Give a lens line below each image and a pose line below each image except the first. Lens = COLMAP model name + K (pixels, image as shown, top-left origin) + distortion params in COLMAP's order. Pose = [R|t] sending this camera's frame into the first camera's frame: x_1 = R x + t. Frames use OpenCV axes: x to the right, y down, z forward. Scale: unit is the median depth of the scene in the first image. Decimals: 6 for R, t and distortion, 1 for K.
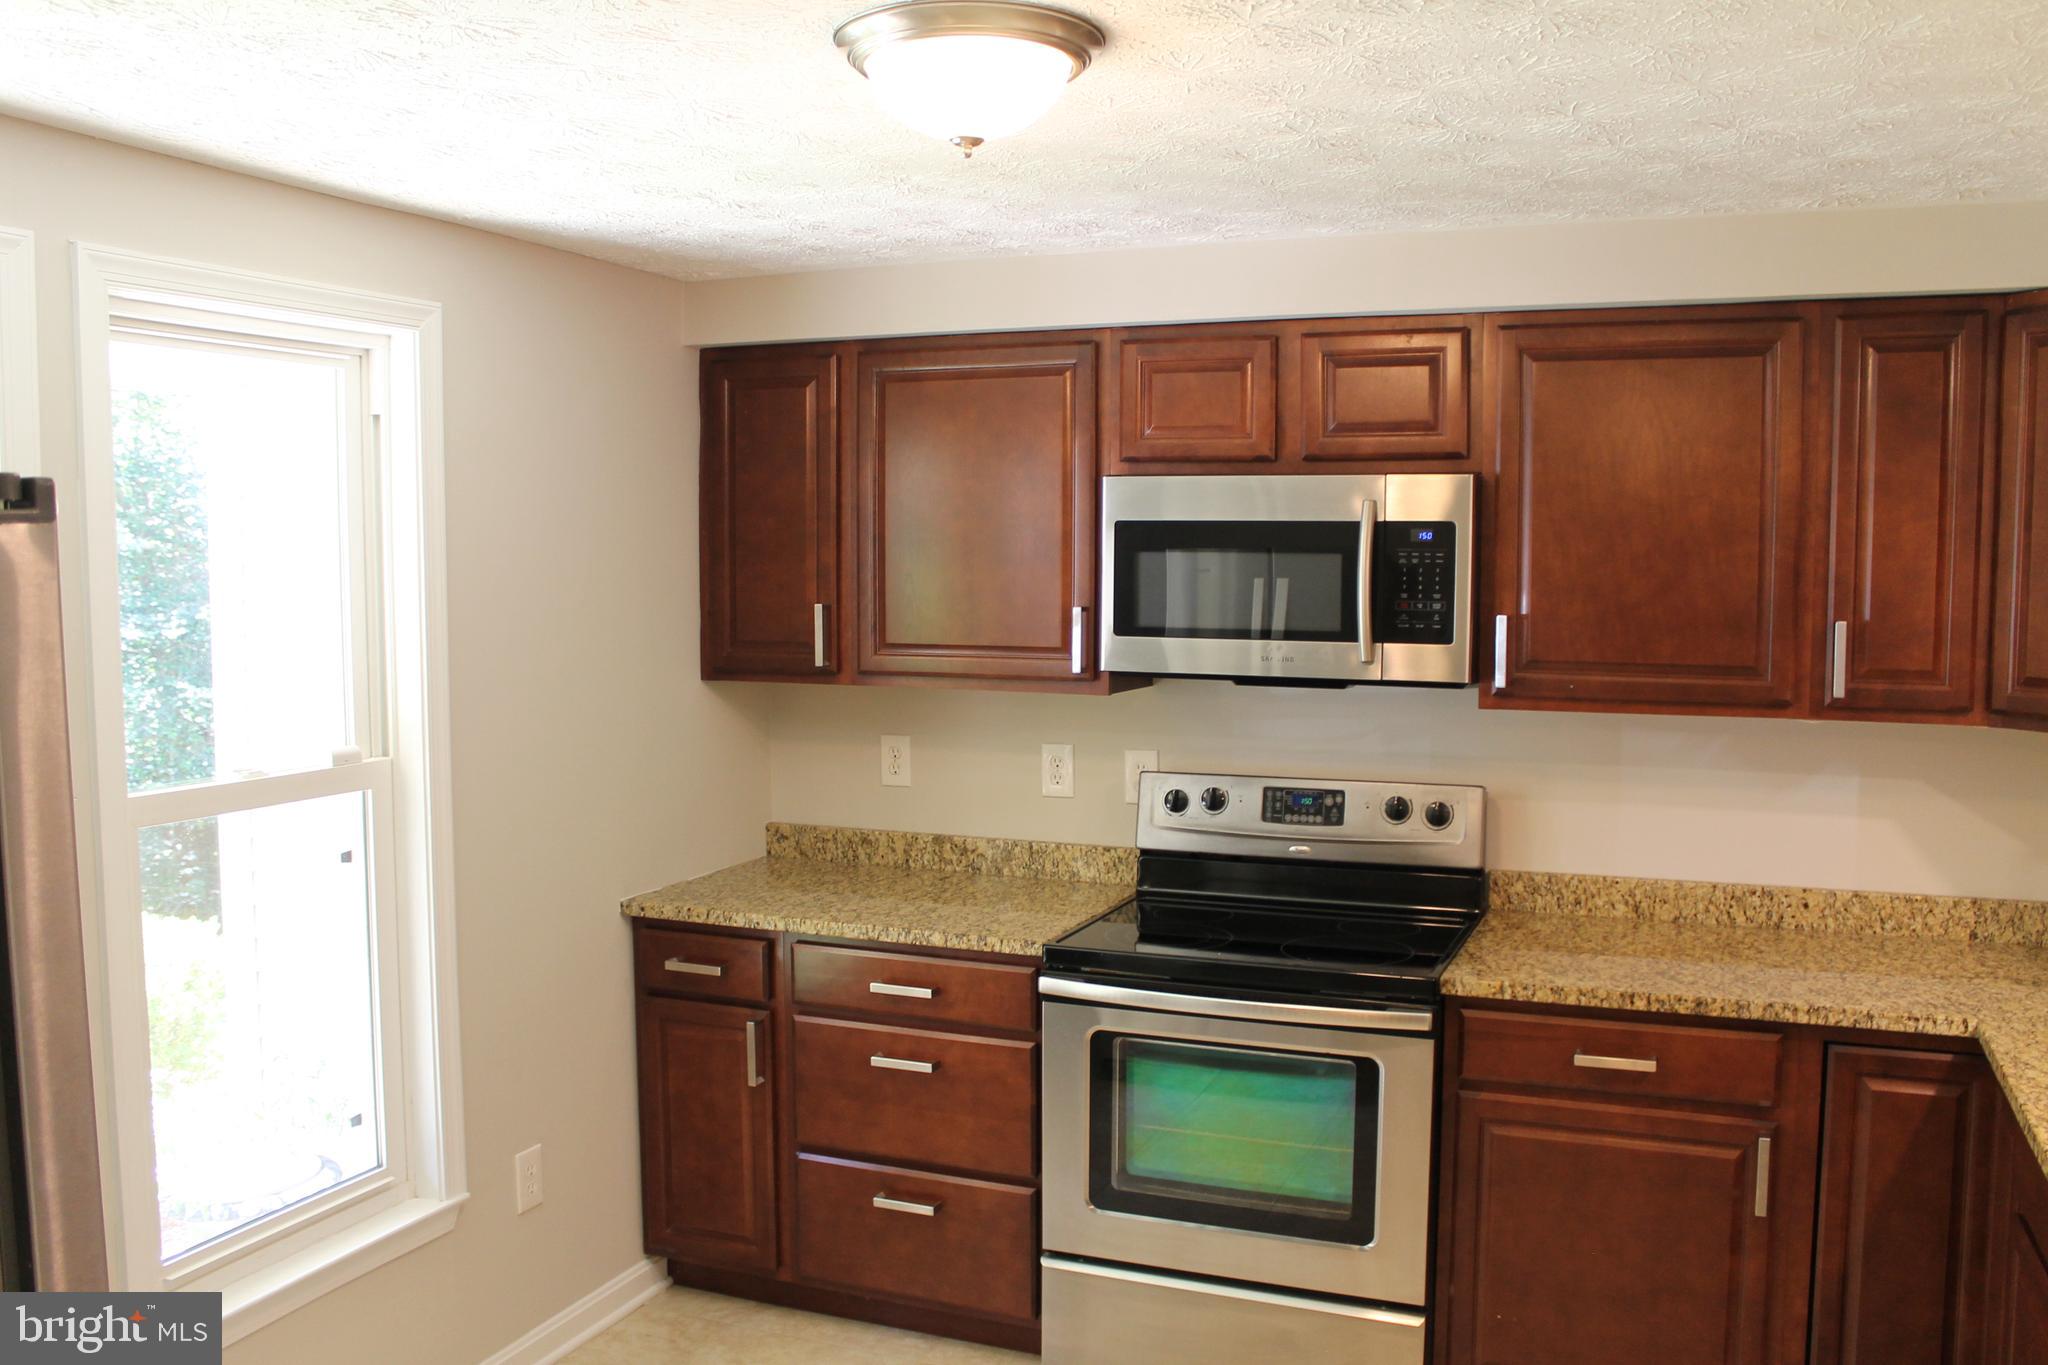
lens RADIAL K [[1736.0, 0, 1027.1], [0, 1736.0, 692.5], [0, 0, 1]] dist [-0.163594, 0.139561]
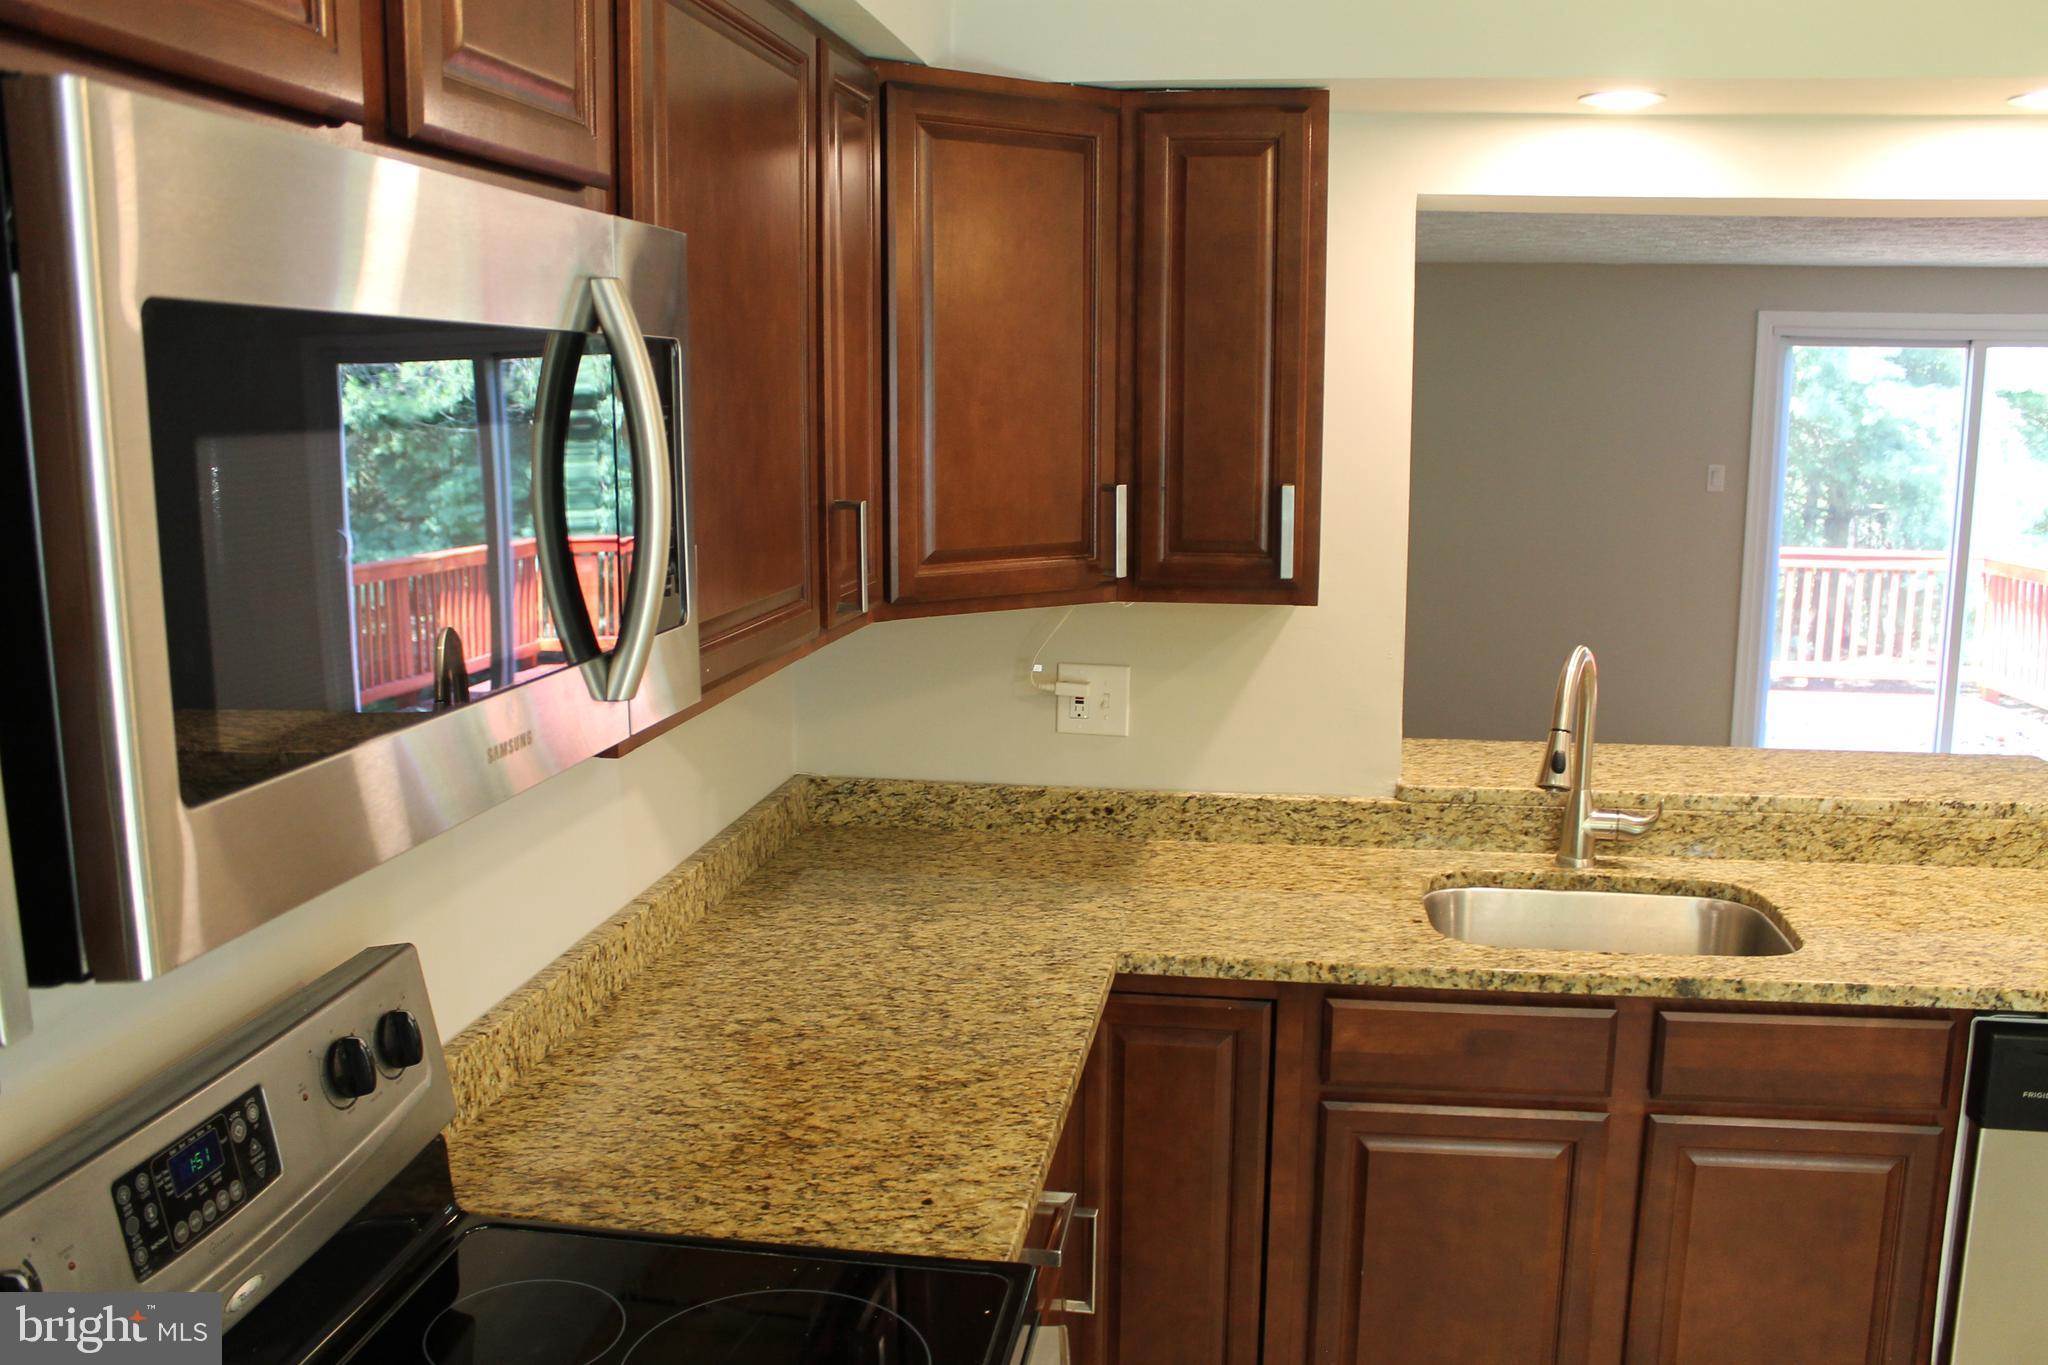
lens RADIAL K [[1736.0, 0, 1020.6], [0, 1736.0, 697.2], [0, 0, 1]] dist [-0.163594, 0.139561]
pose [[-0.236937, -0.171343, 0.956296, -0.197587], [0.076900, 0.977929, 0.194272, -0.087585], [-0.968477, 0.119569, -0.218531, 1.001876]]
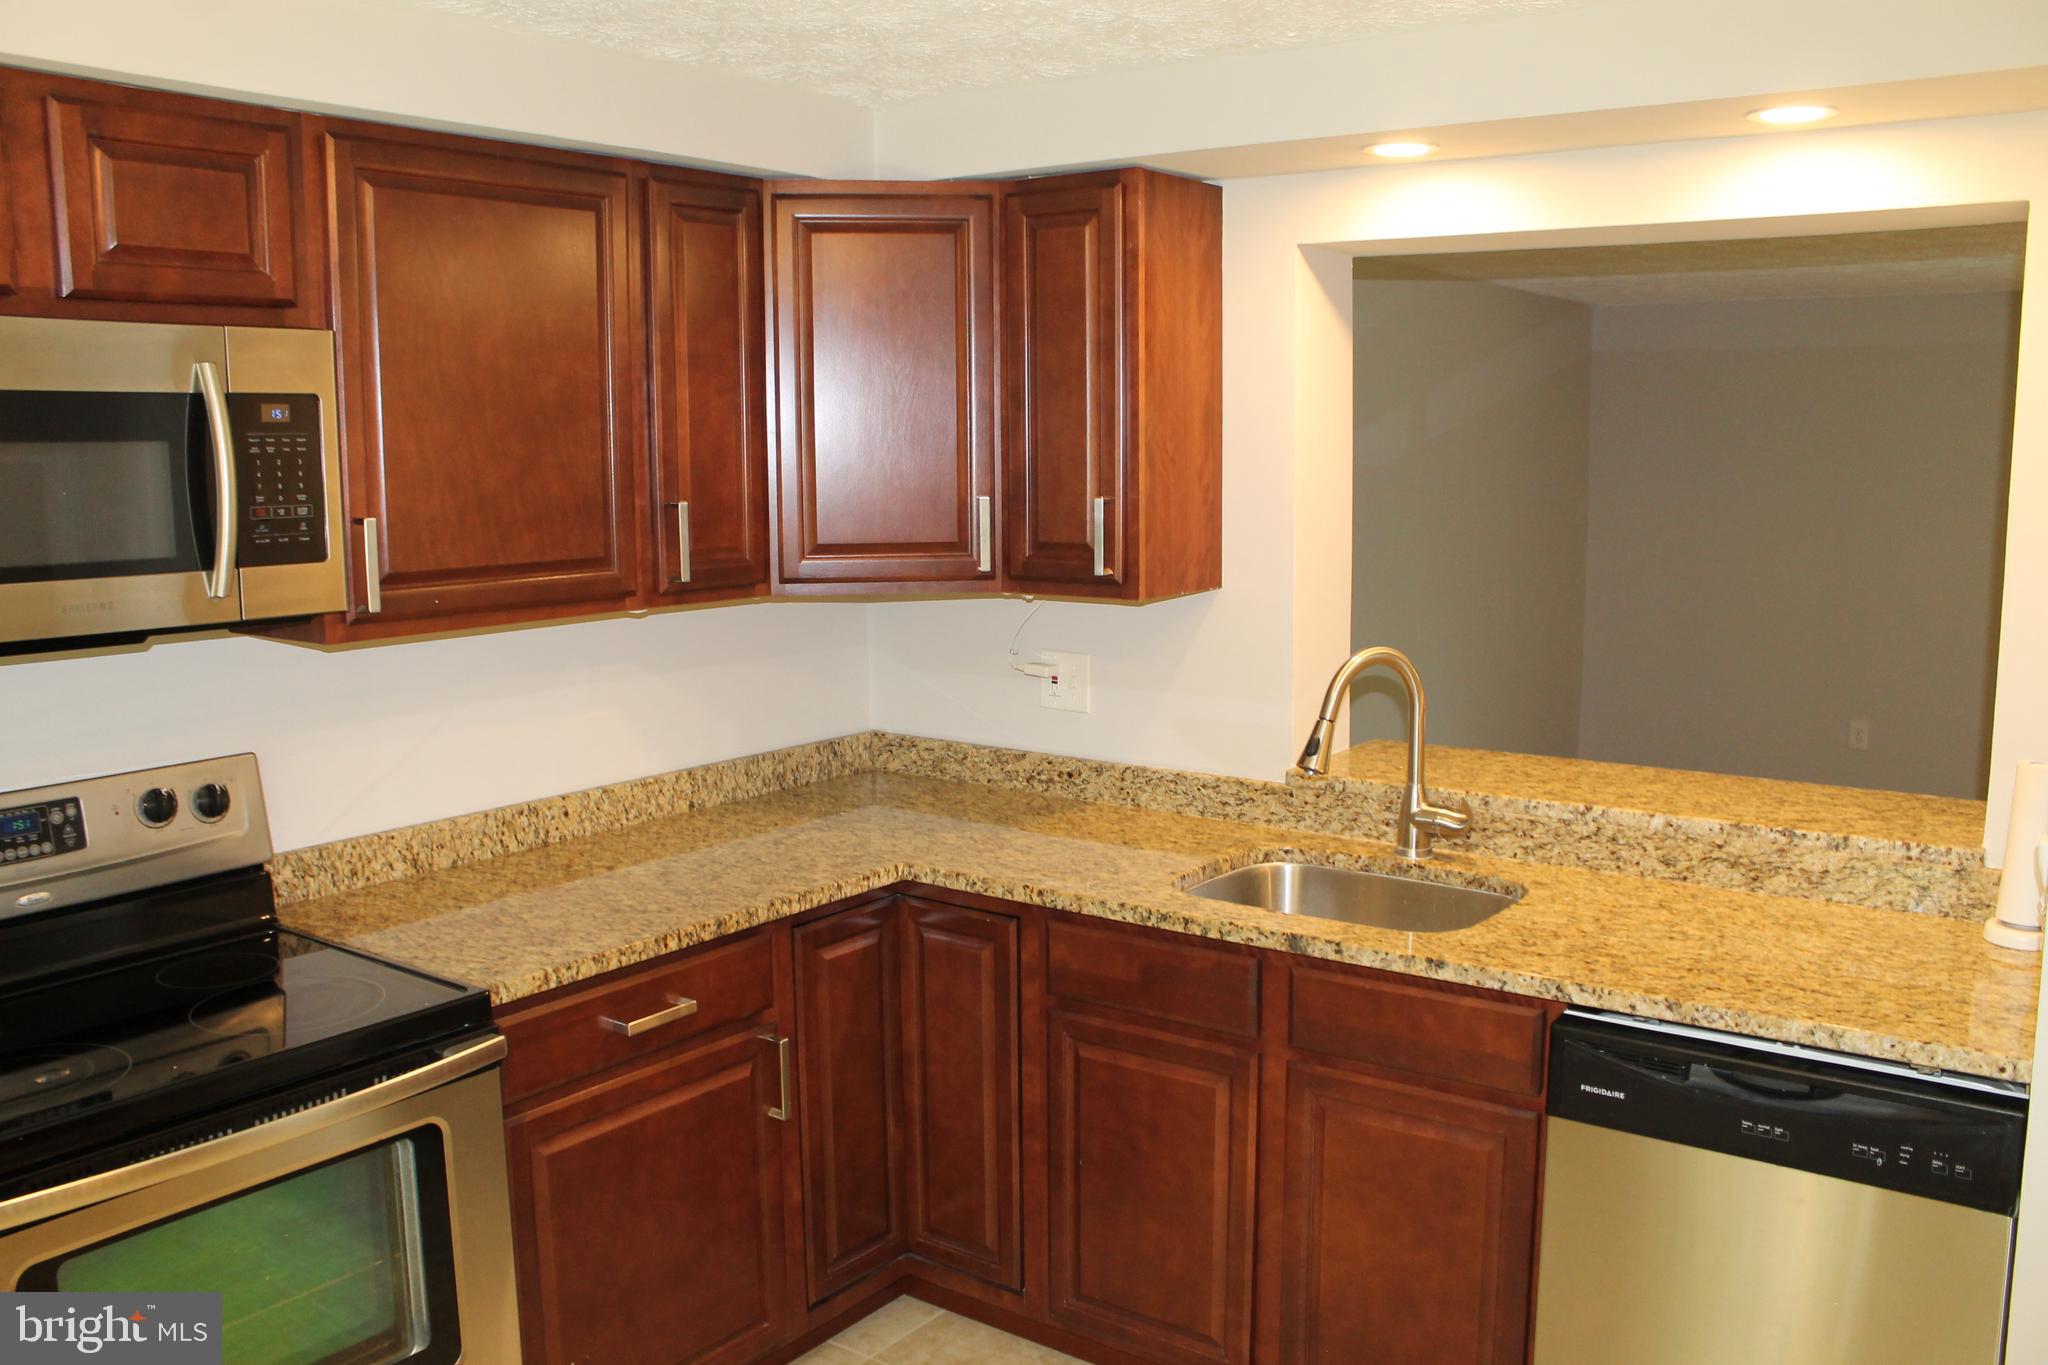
lens RADIAL K [[1736.0, 0, 1035.7], [0, 1736.0, 698.6], [0, 0, 1]] dist [-0.163594, 0.139561]
pose [[0.237060, -0.145116, 0.960596, -0.384193], [0.083869, 0.988146, 0.128581, -0.037110], [-0.967868, 0.050083, 0.246421, 0.520383]]
